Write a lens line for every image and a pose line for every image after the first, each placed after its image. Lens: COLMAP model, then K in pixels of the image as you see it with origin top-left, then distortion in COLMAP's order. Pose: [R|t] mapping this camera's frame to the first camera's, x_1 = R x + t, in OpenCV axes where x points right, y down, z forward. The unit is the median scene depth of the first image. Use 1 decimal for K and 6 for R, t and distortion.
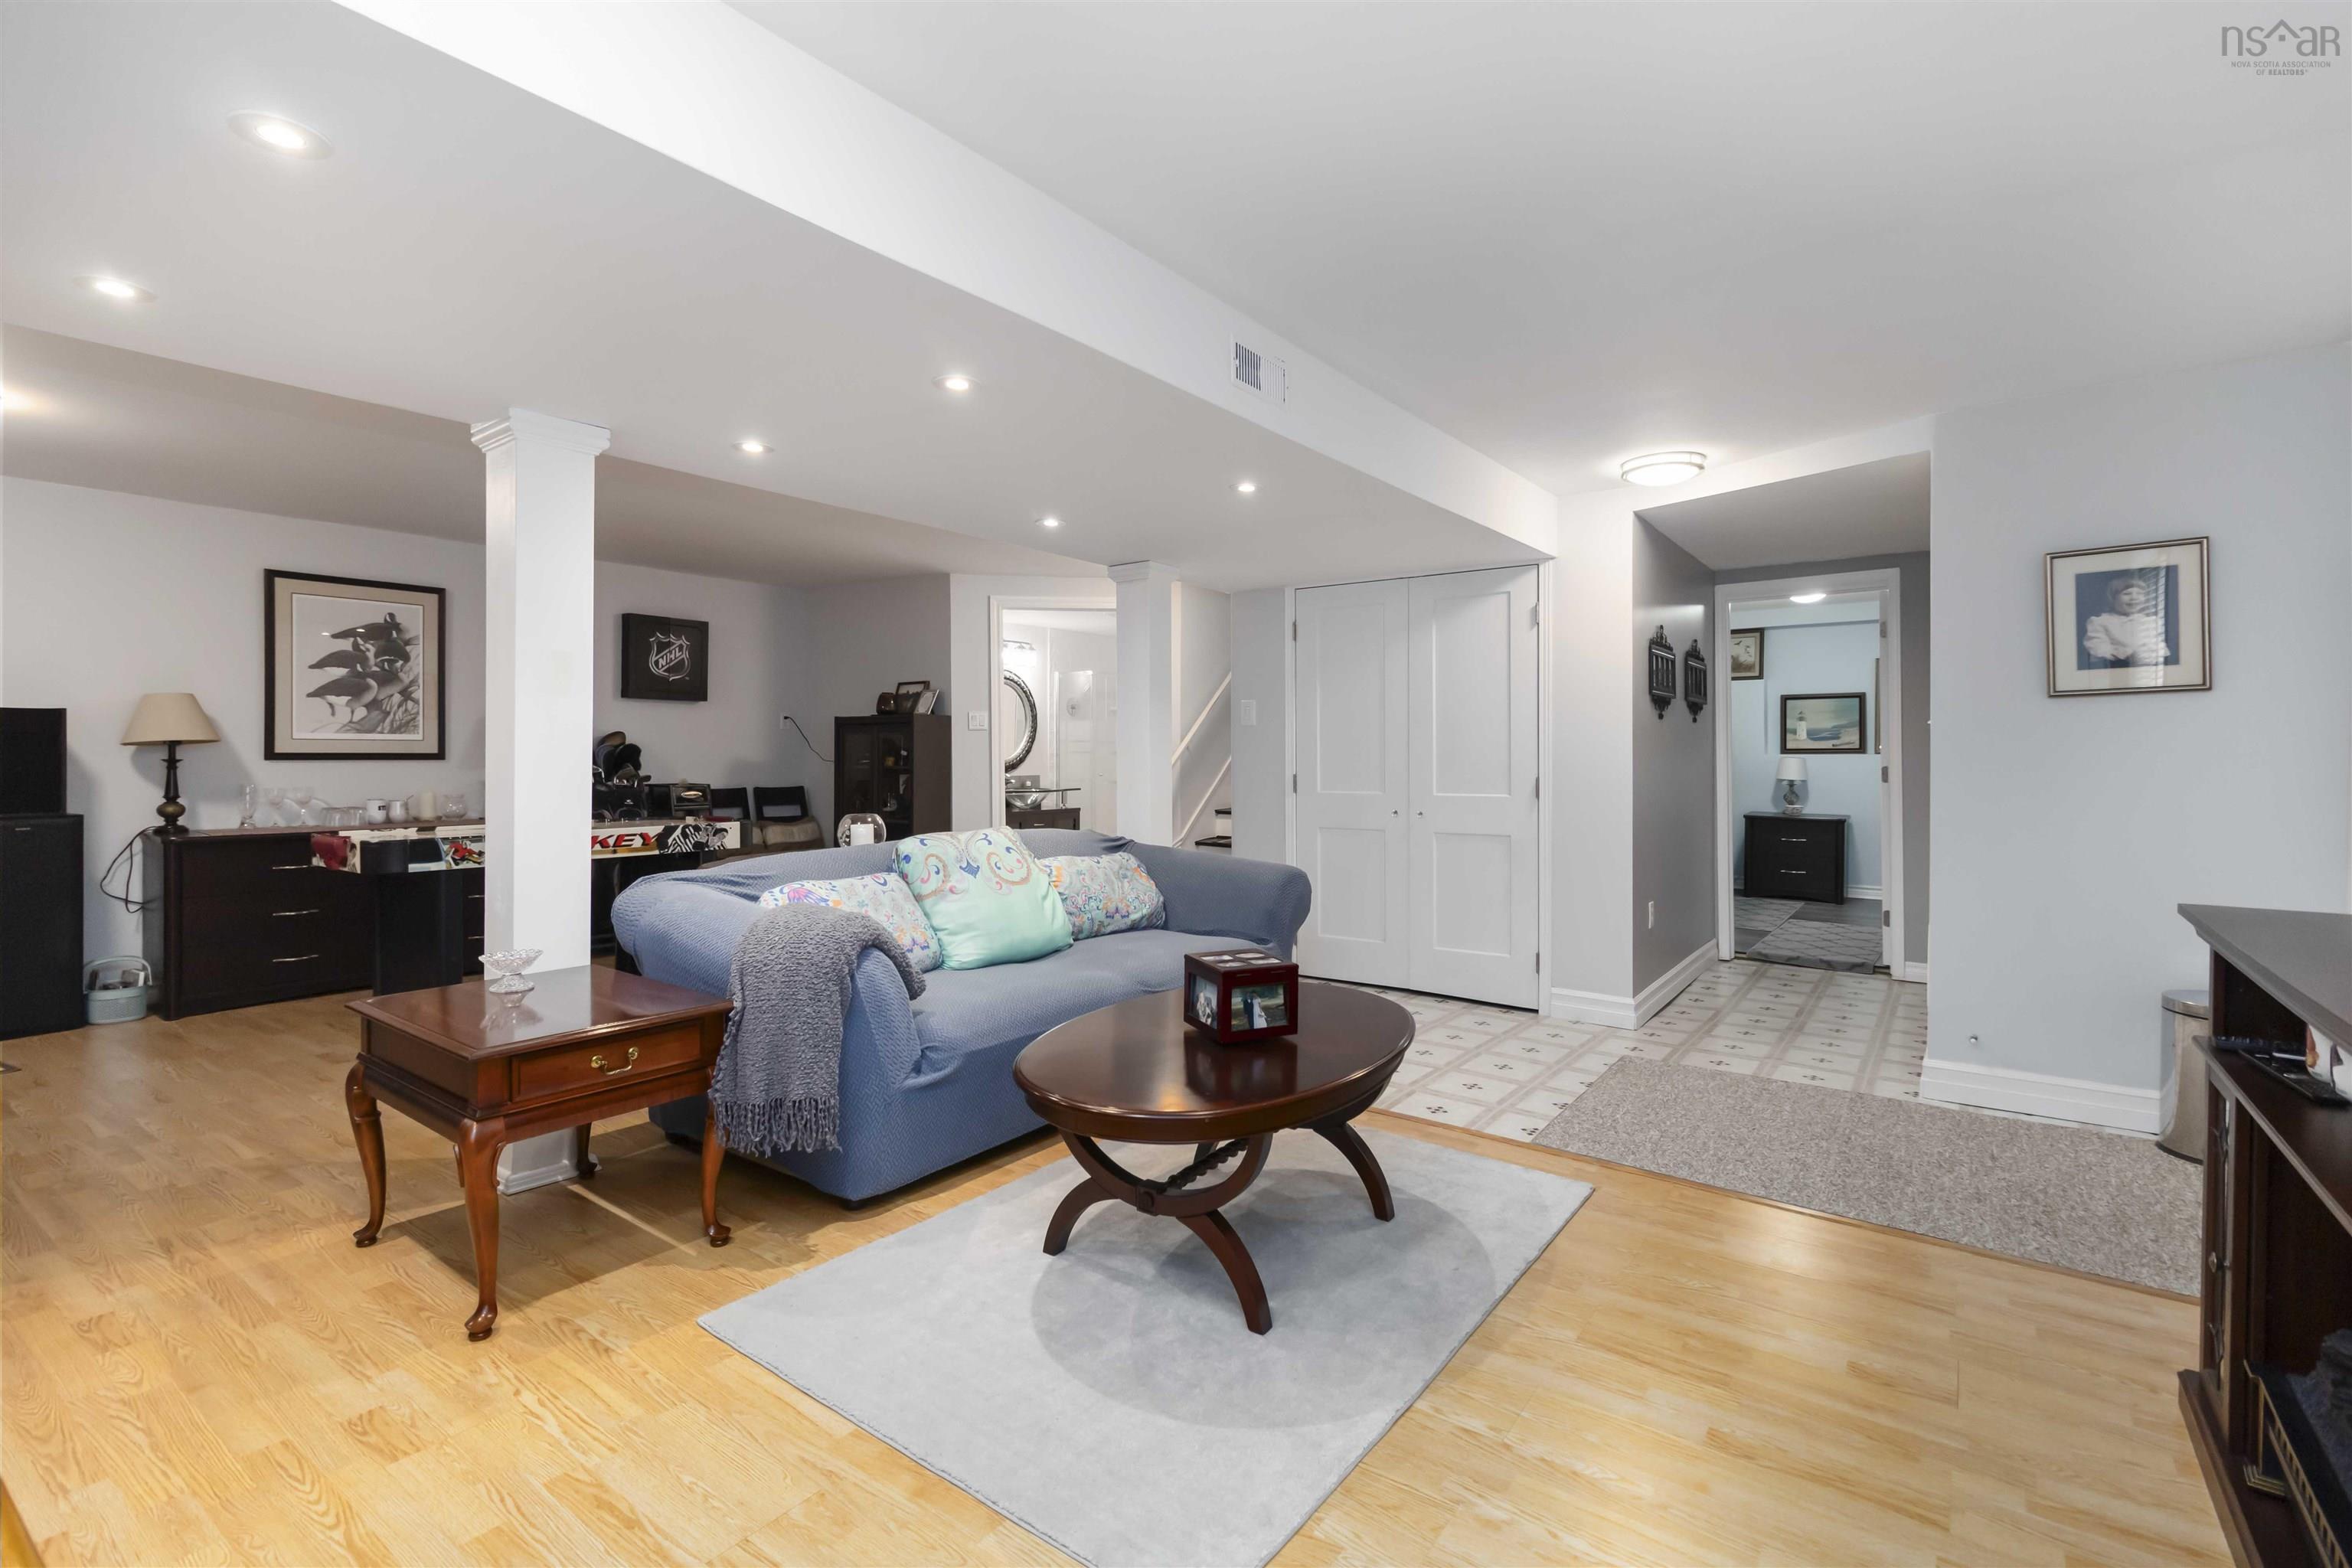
lens RADIAL K [[1082.6, 0, 1176.2], [0, 1082.6, 772.1], [0, 0, 1]] dist [0.000876, 0.000920]
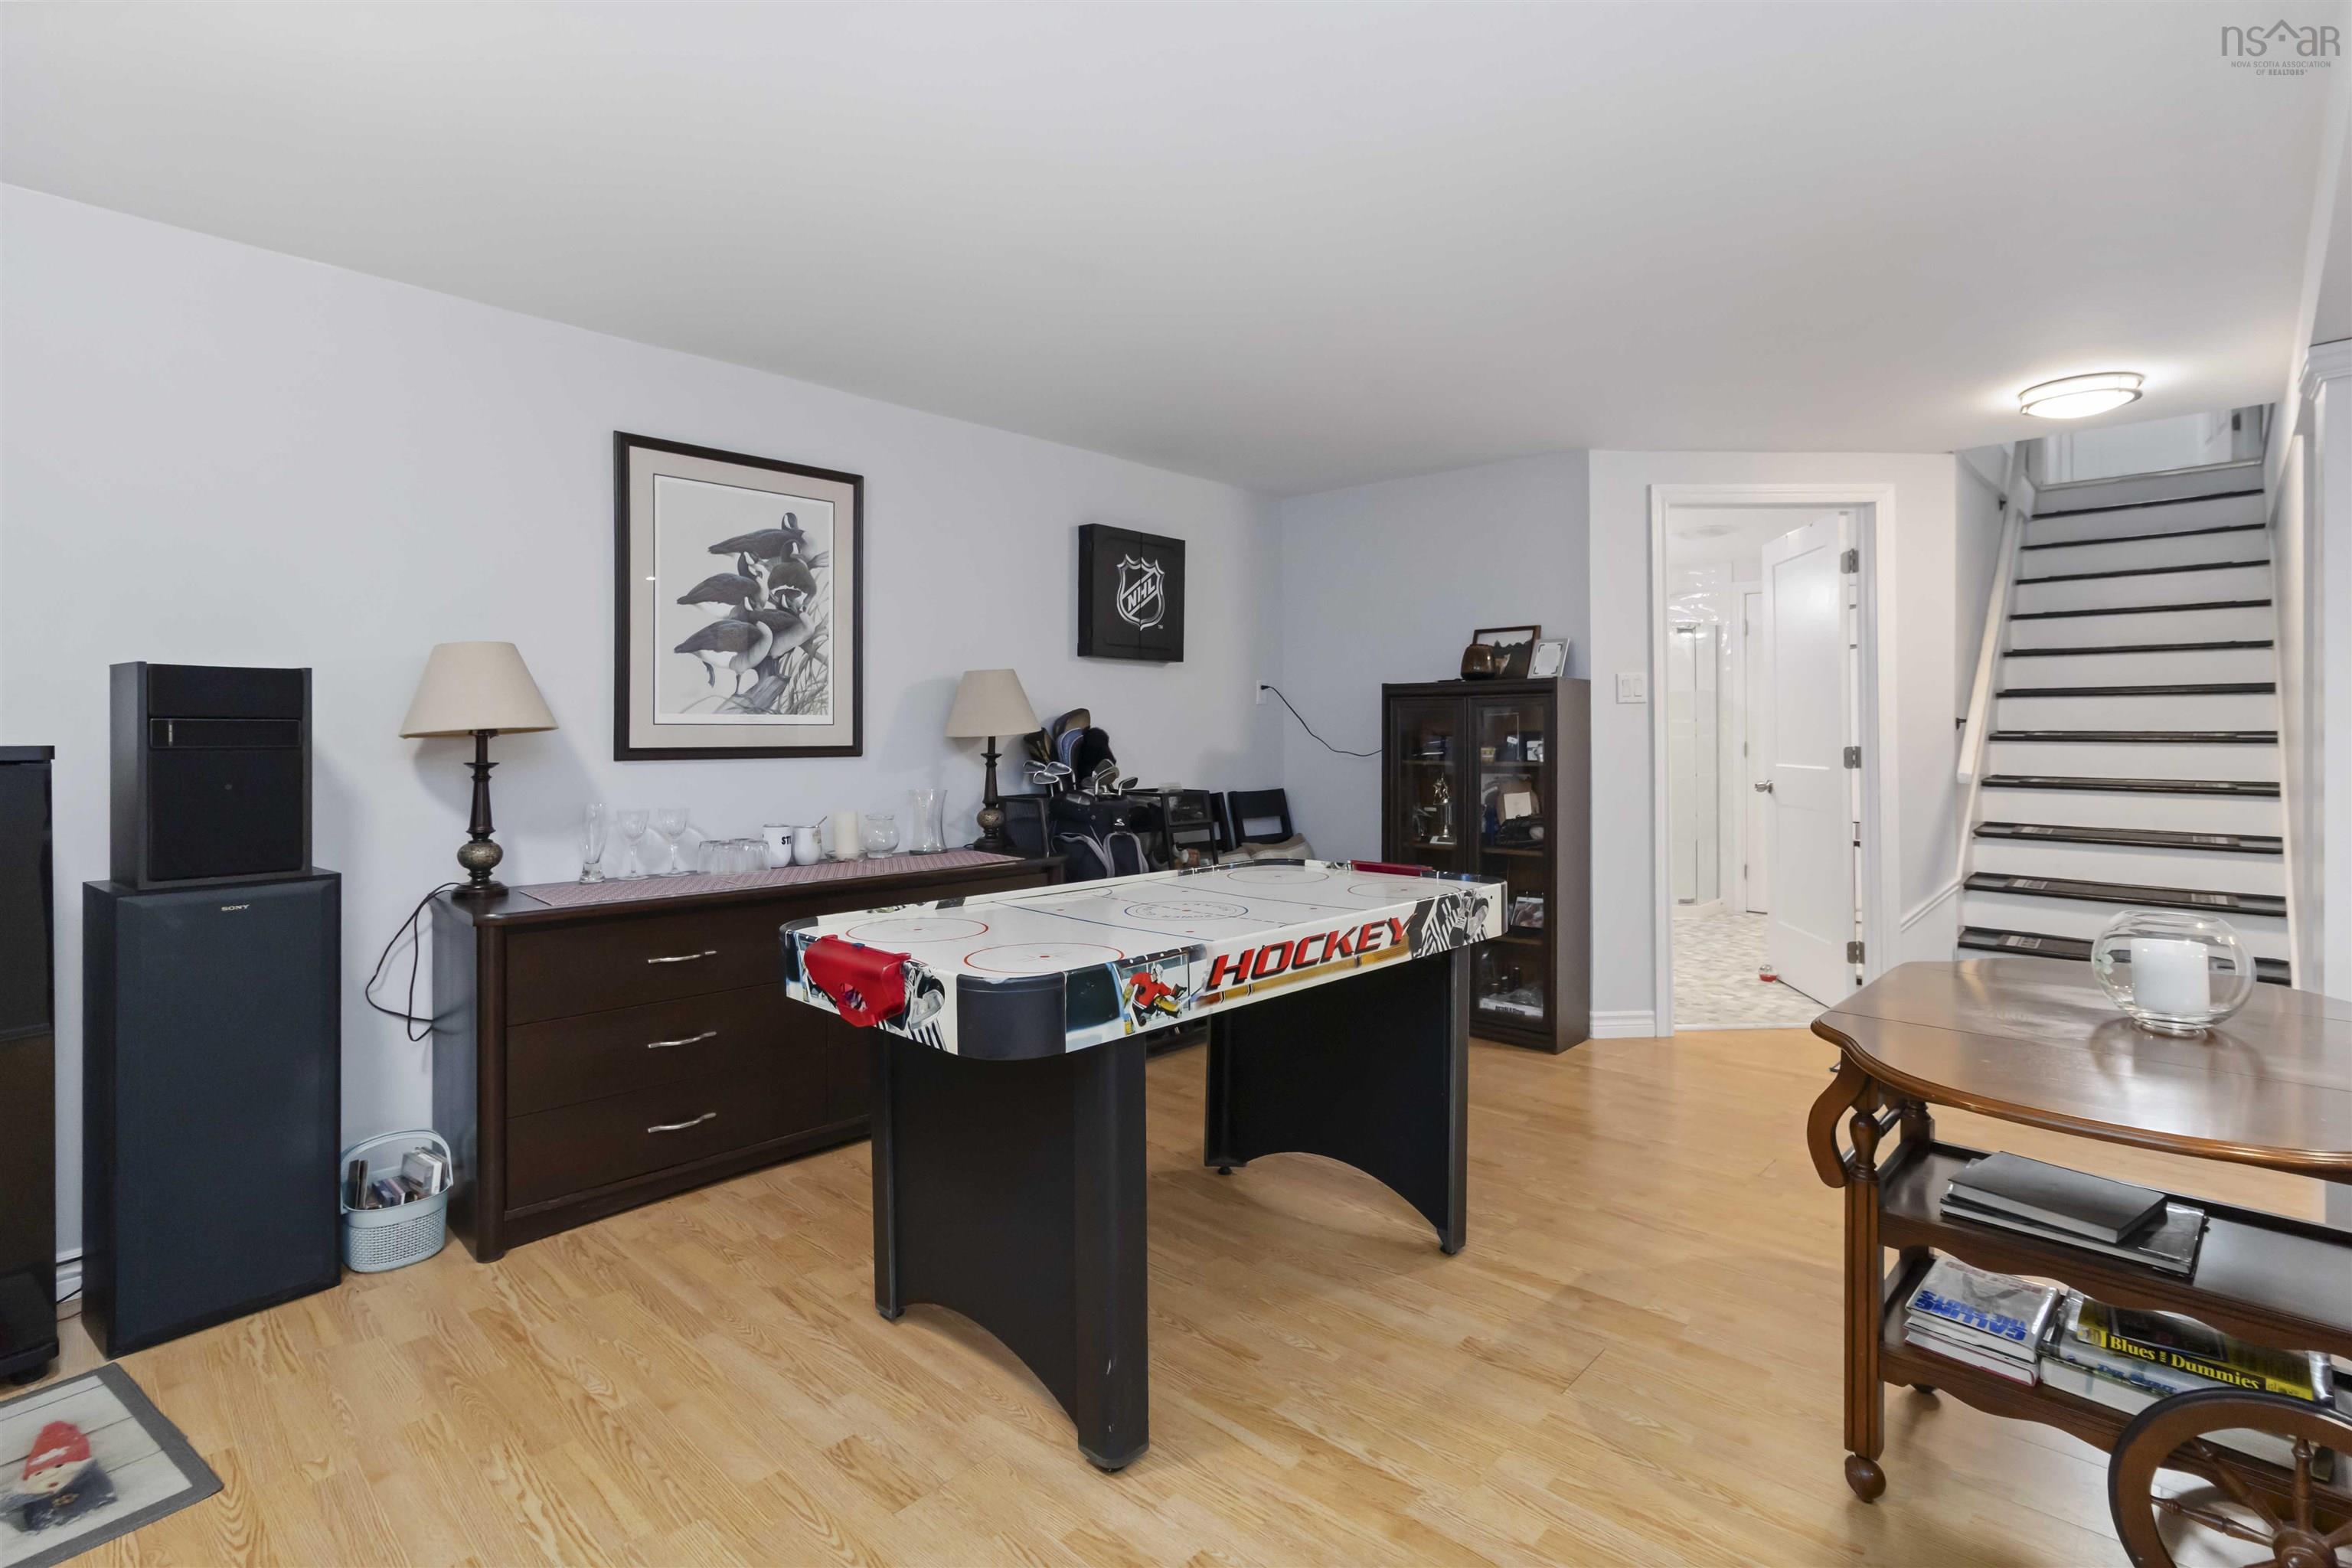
lens RADIAL K [[1106.7, 0, 1182.5], [0, 1106.7, 750.8], [0, 0, 1]] dist [0.004868, 0.000615]
pose [[0.991724, -0.002687, -0.128361, -0.446252], [0.002606, 0.999996, -0.000801, -0.014672], [0.128363, 0.000460, 0.991727, 0.434088]]
